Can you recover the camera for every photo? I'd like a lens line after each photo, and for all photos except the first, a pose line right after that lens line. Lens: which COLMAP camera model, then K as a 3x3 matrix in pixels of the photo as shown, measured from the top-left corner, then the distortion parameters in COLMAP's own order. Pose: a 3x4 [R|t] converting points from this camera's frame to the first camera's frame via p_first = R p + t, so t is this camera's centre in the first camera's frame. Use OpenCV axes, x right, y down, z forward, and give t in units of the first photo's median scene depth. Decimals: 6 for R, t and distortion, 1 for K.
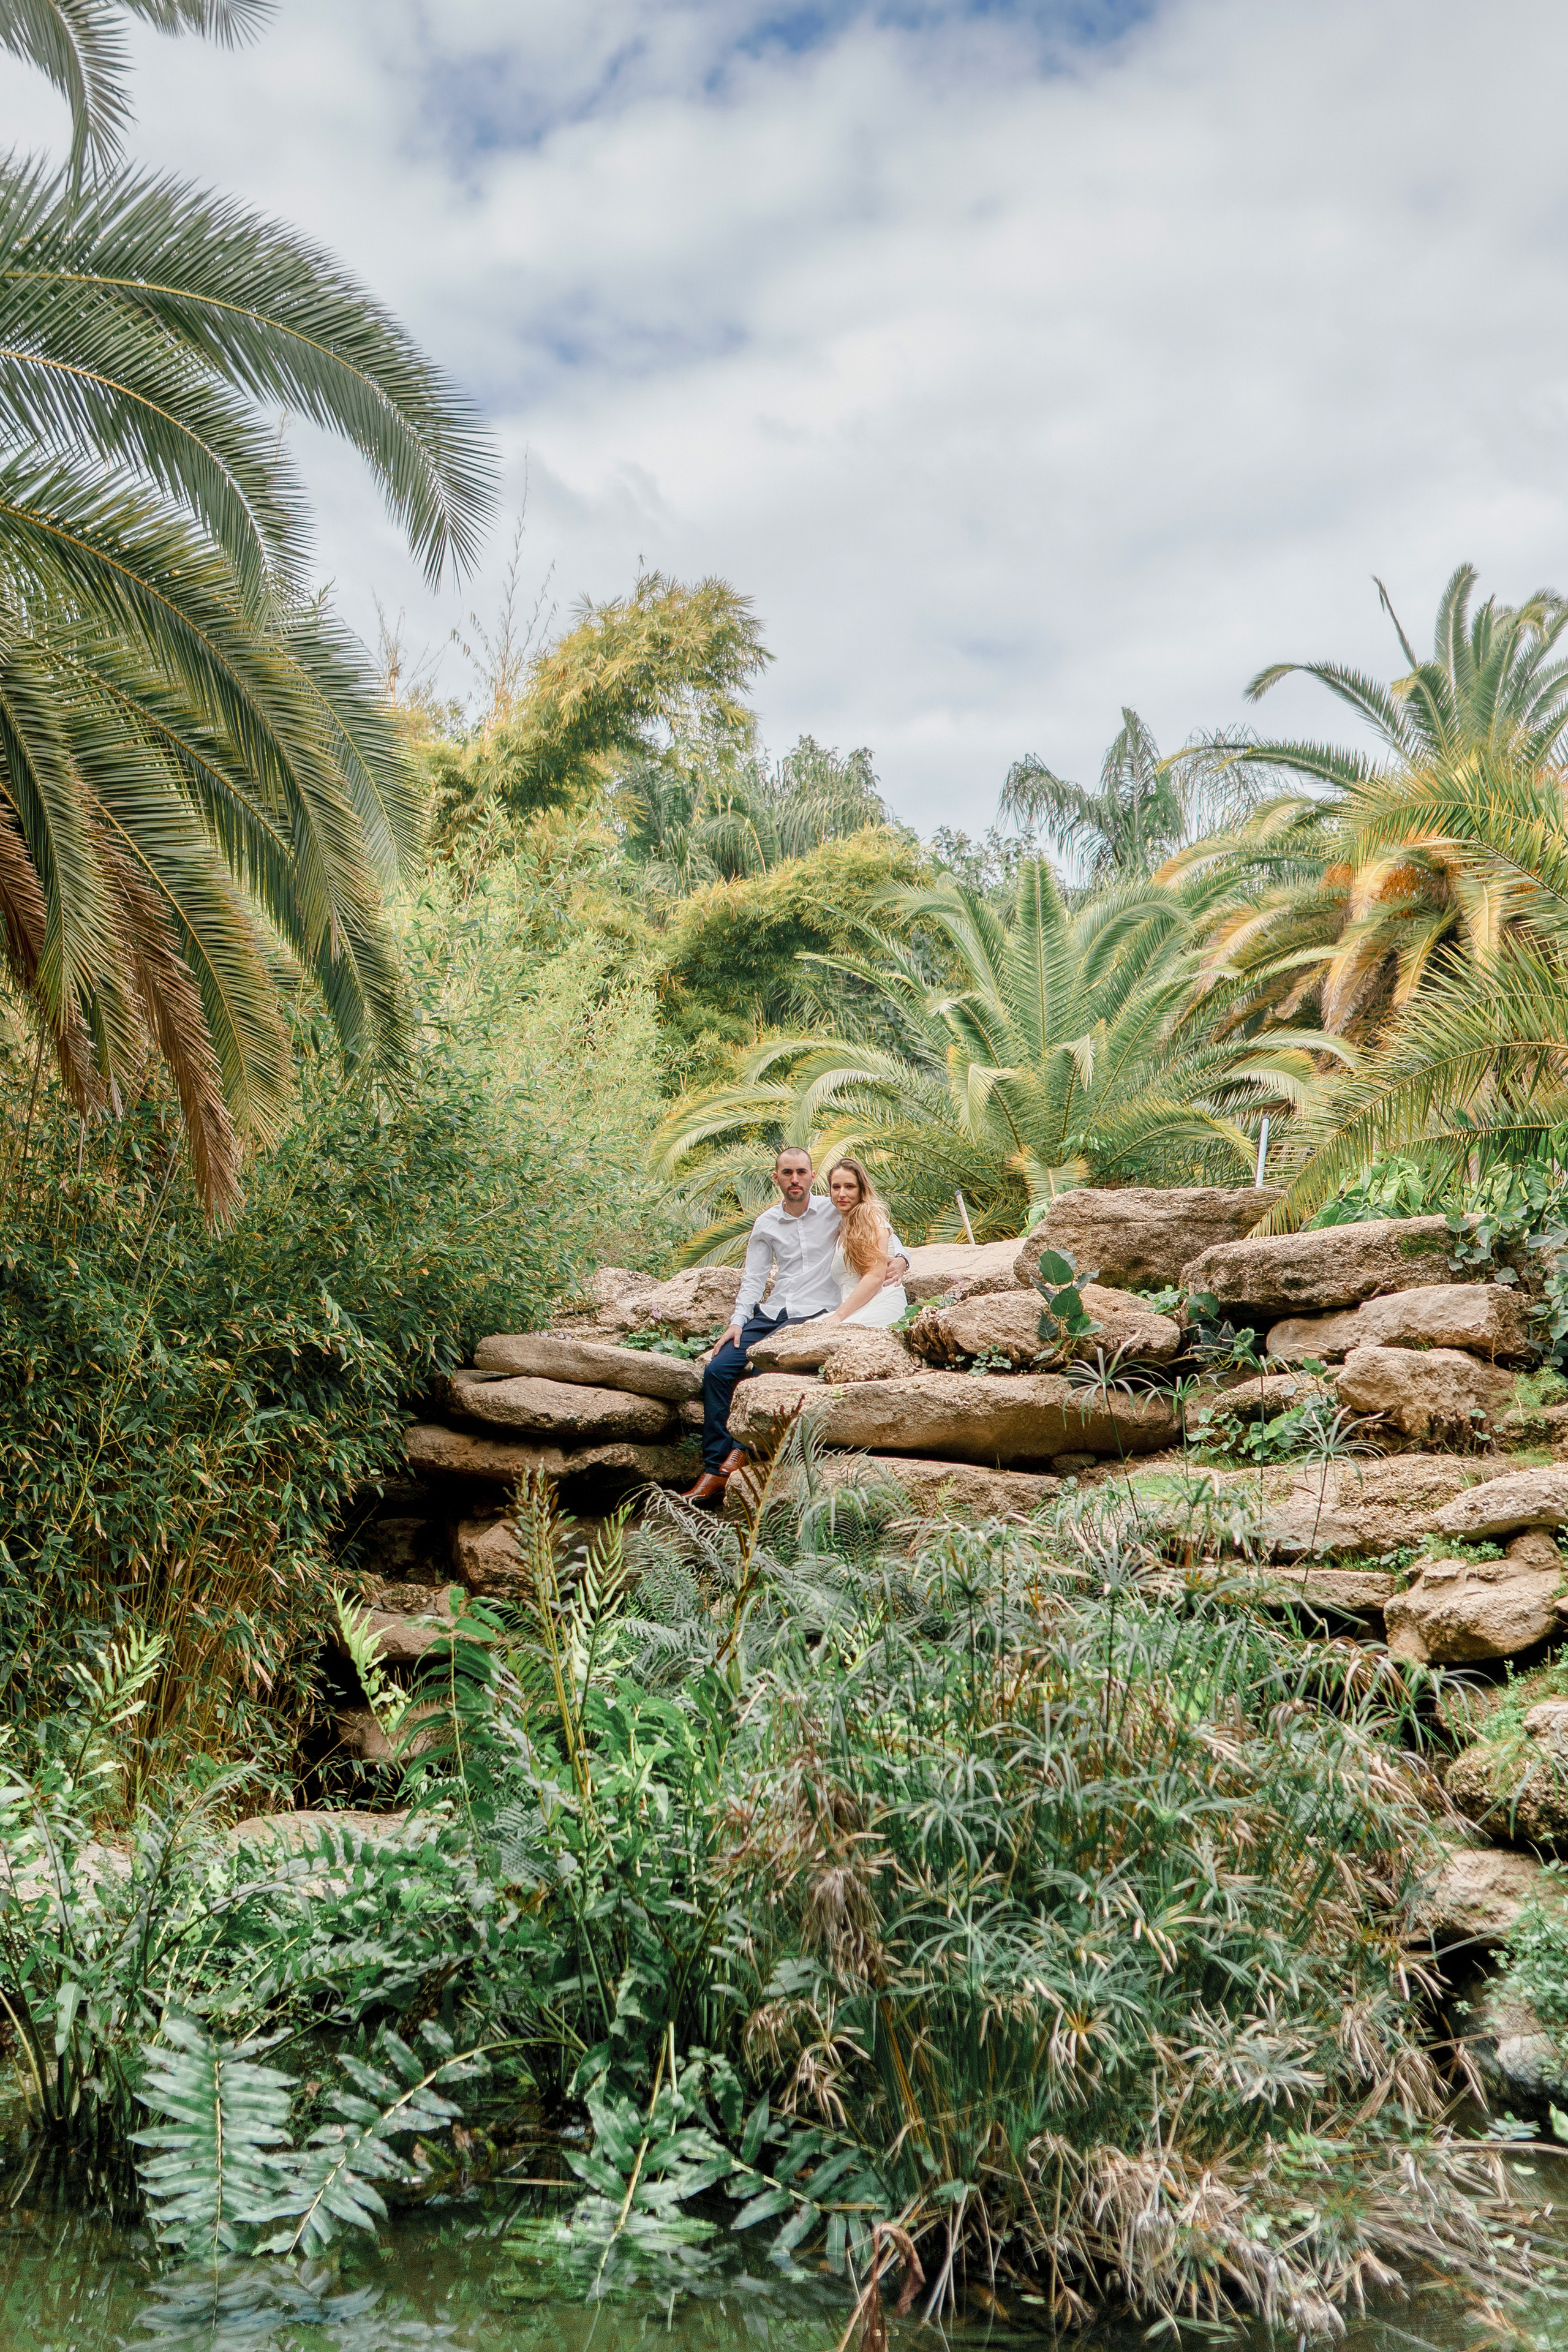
lens RADIAL K [[2534.2, 0, 784.0], [0, 2534.2, 1176.0], [0, 0, 1]] dist [-0.003117, 0.010873]
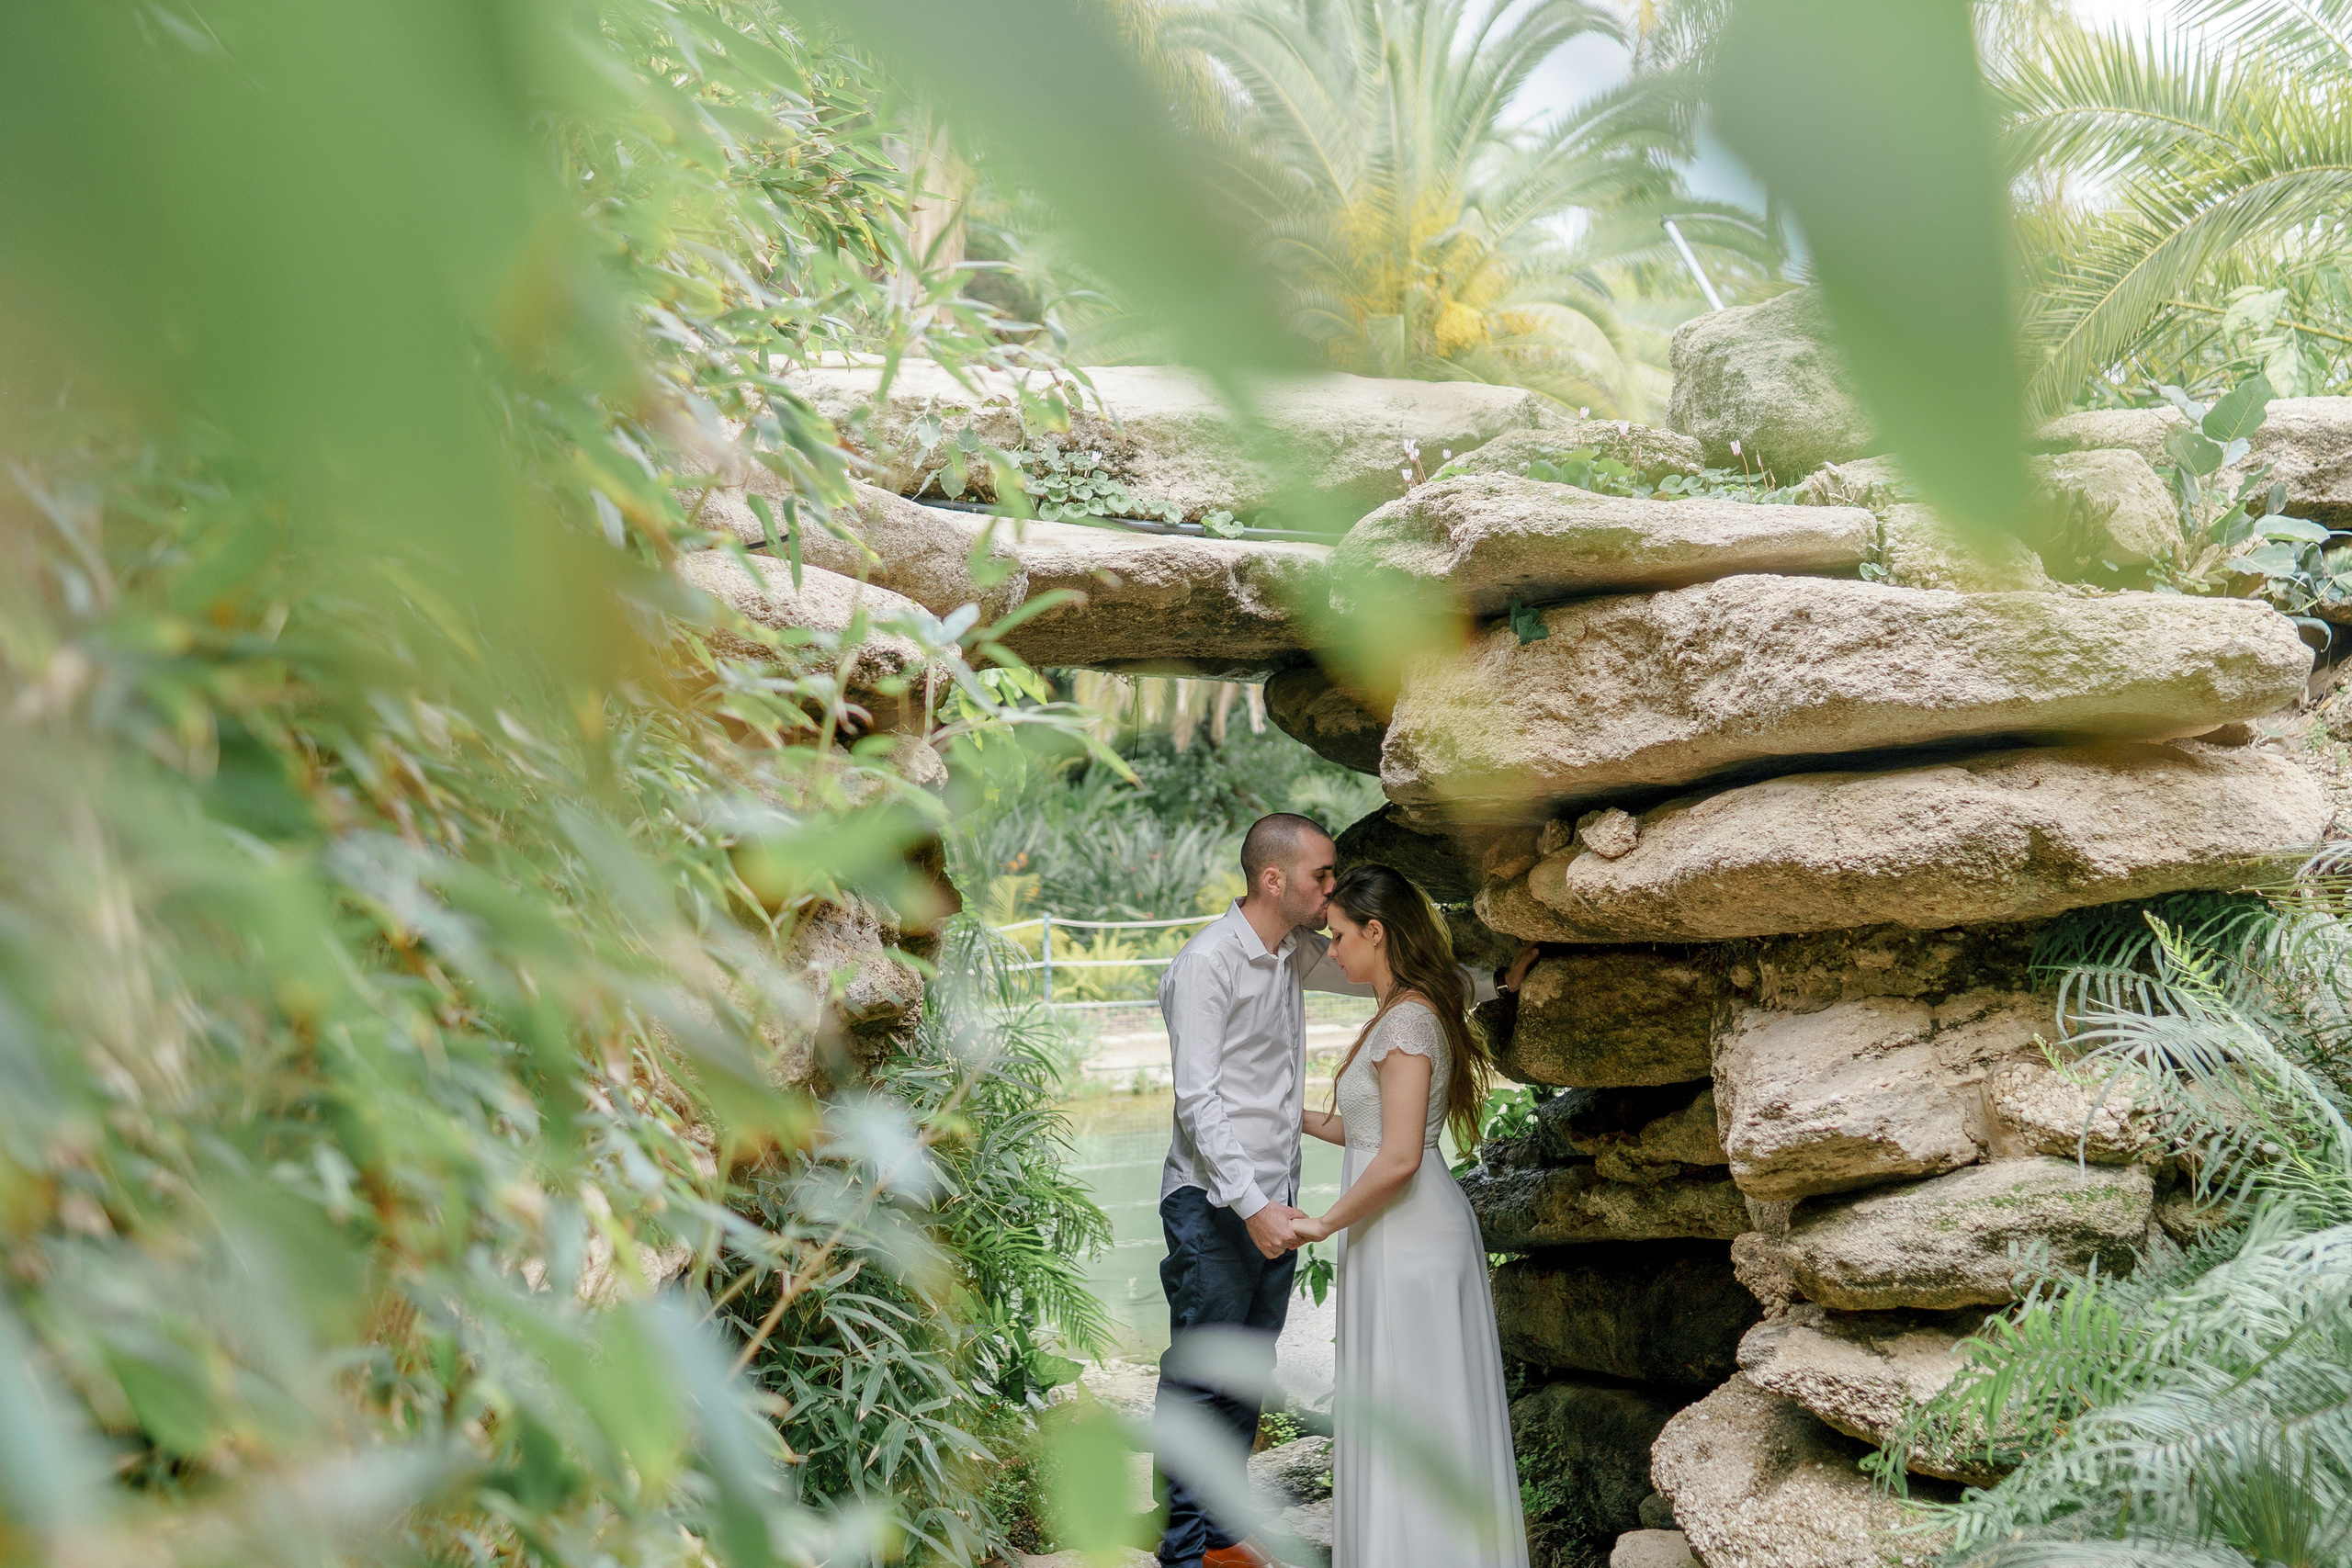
lens RADIAL K [[2465.4, 0, 1176.0], [0, 2465.4, 784.0], [0, 0, 1]] dist [-0.002967, 0.003705]
pose [[0.499913, -0.008251, 0.866036, -0.464392], [-0.088245, 0.994265, 0.060412, 0.104529], [-0.861568, -0.106624, 0.496318, 0.933598]]
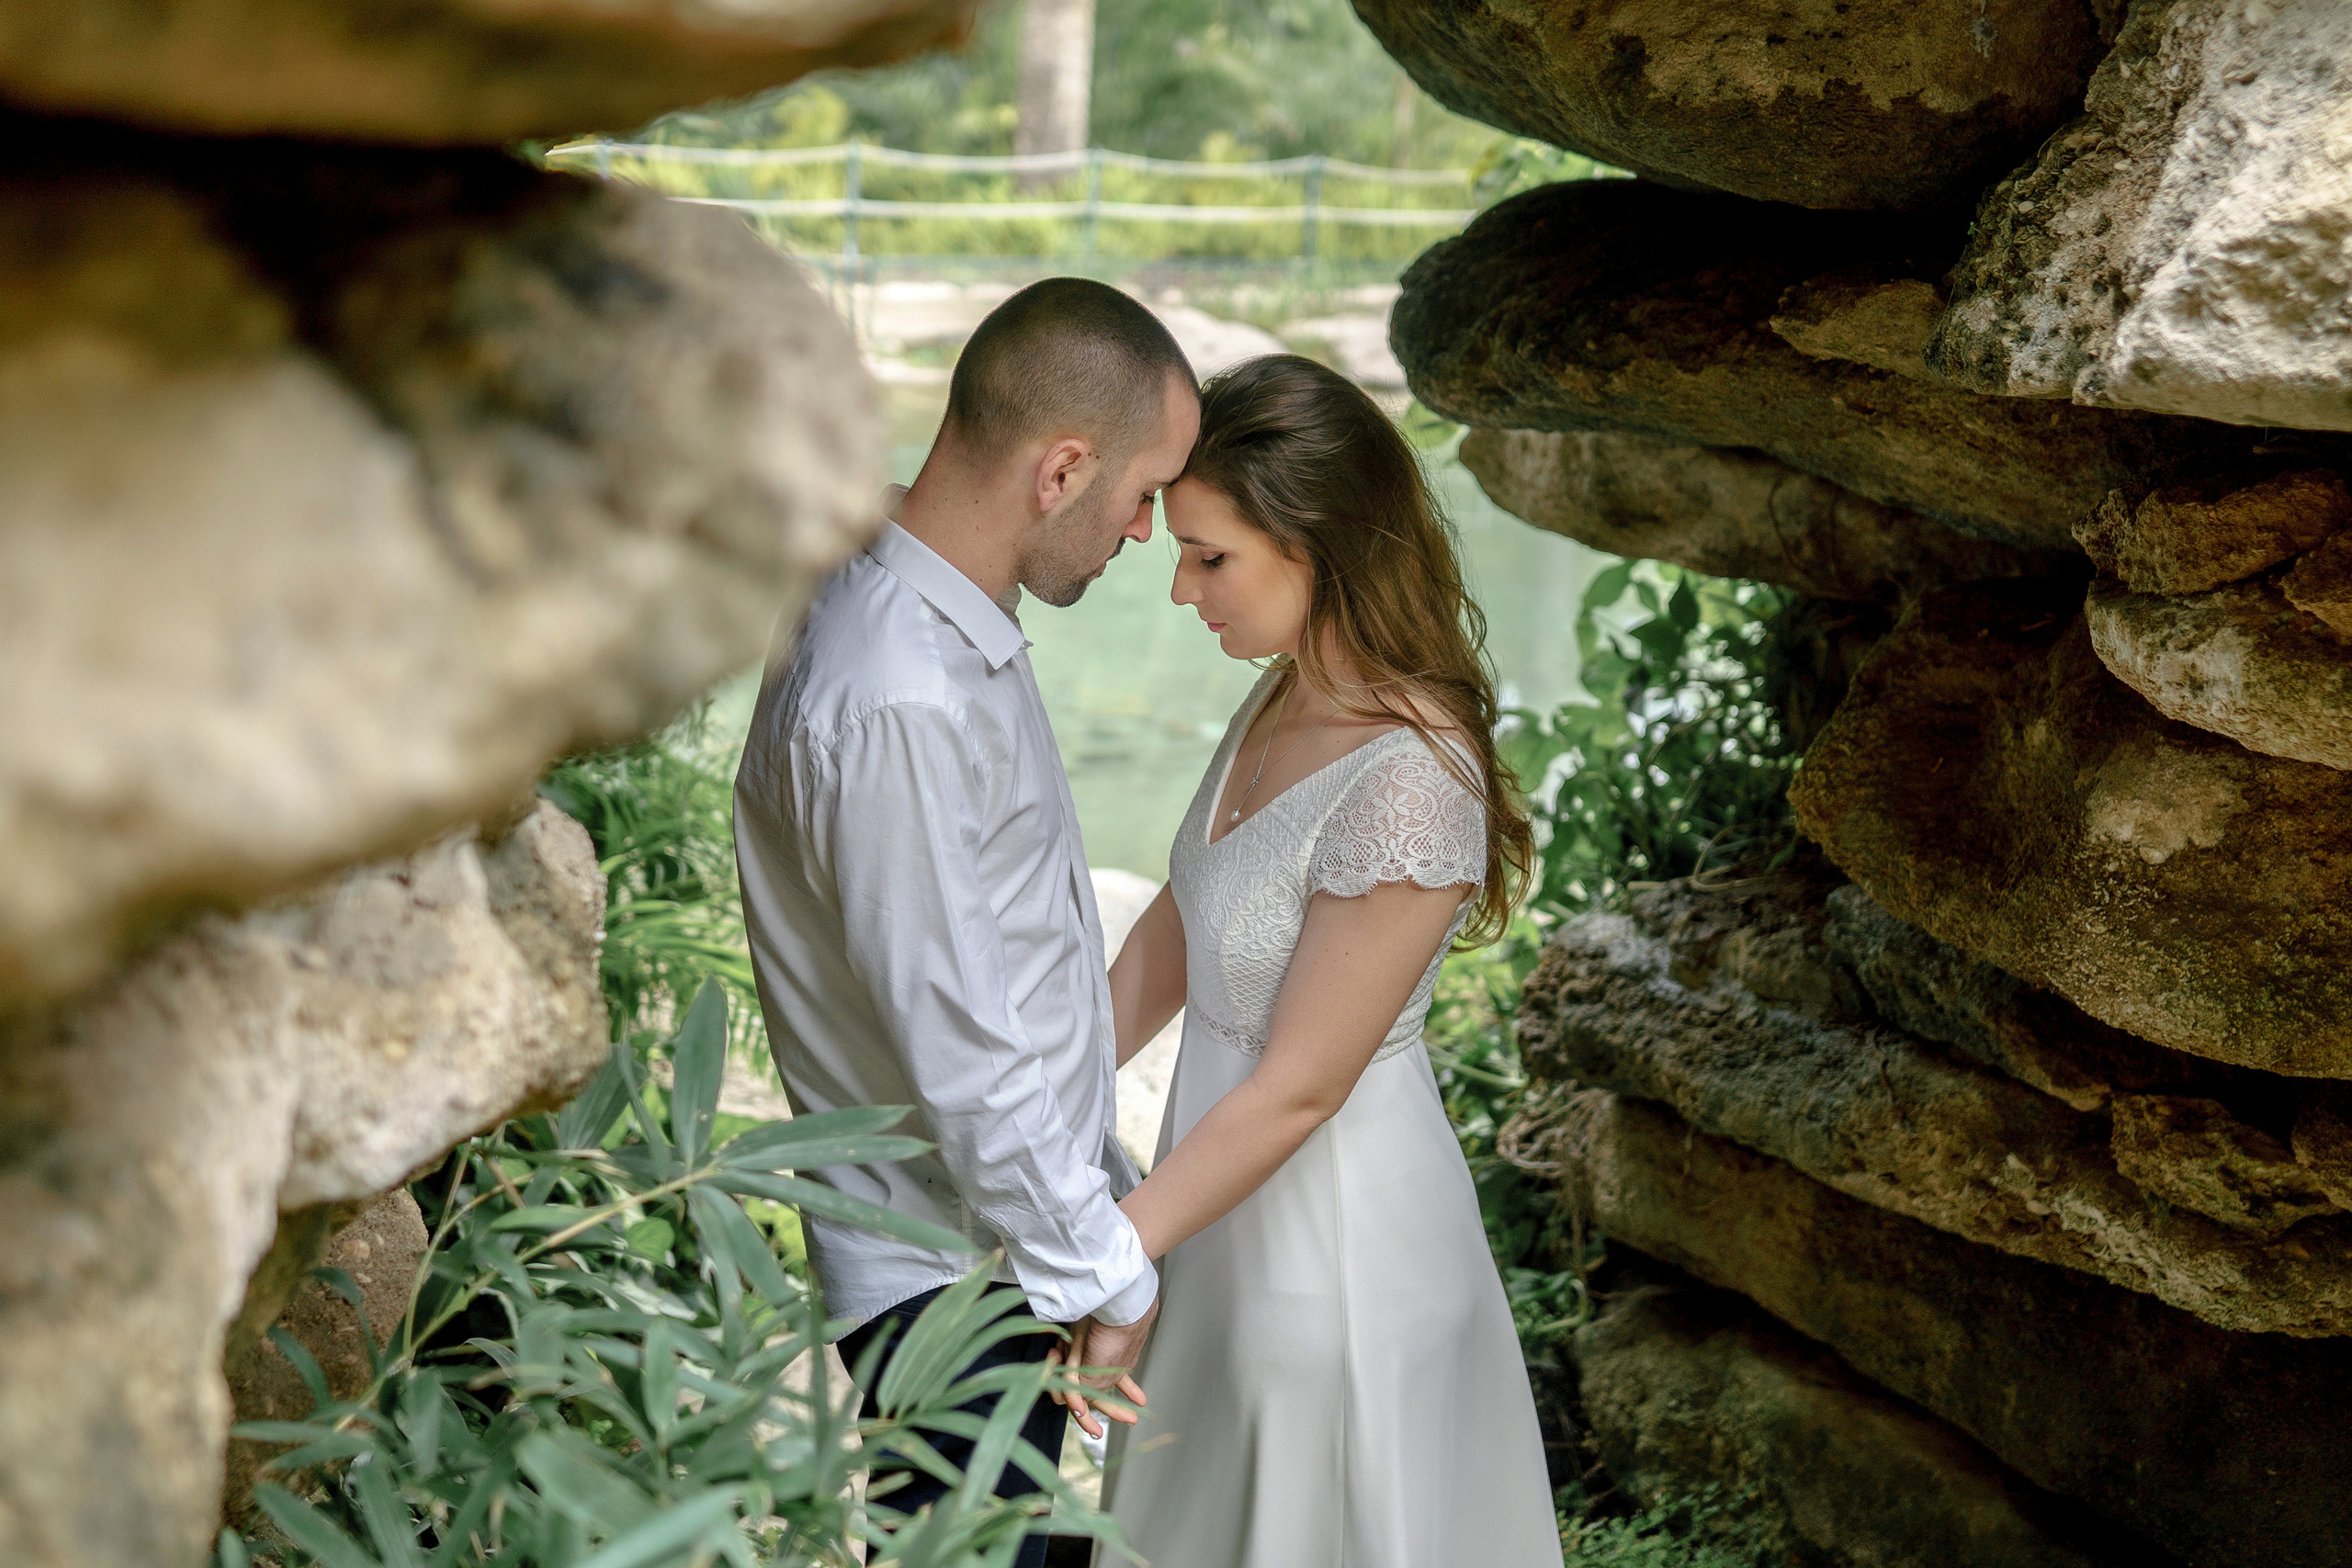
lens RADIAL K [[2474.7, 0, 1176.0], [0, 2474.7, 784.0], [0, 0, 1]] dist [0.002721, 0.010022]
pose [[0.334210, -0.270508, 0.902845, -0.159596], [-0.187027, 0.919843, 0.344834, 0.113961], [-0.923756, -0.284104, 0.256828, 1.169715]]
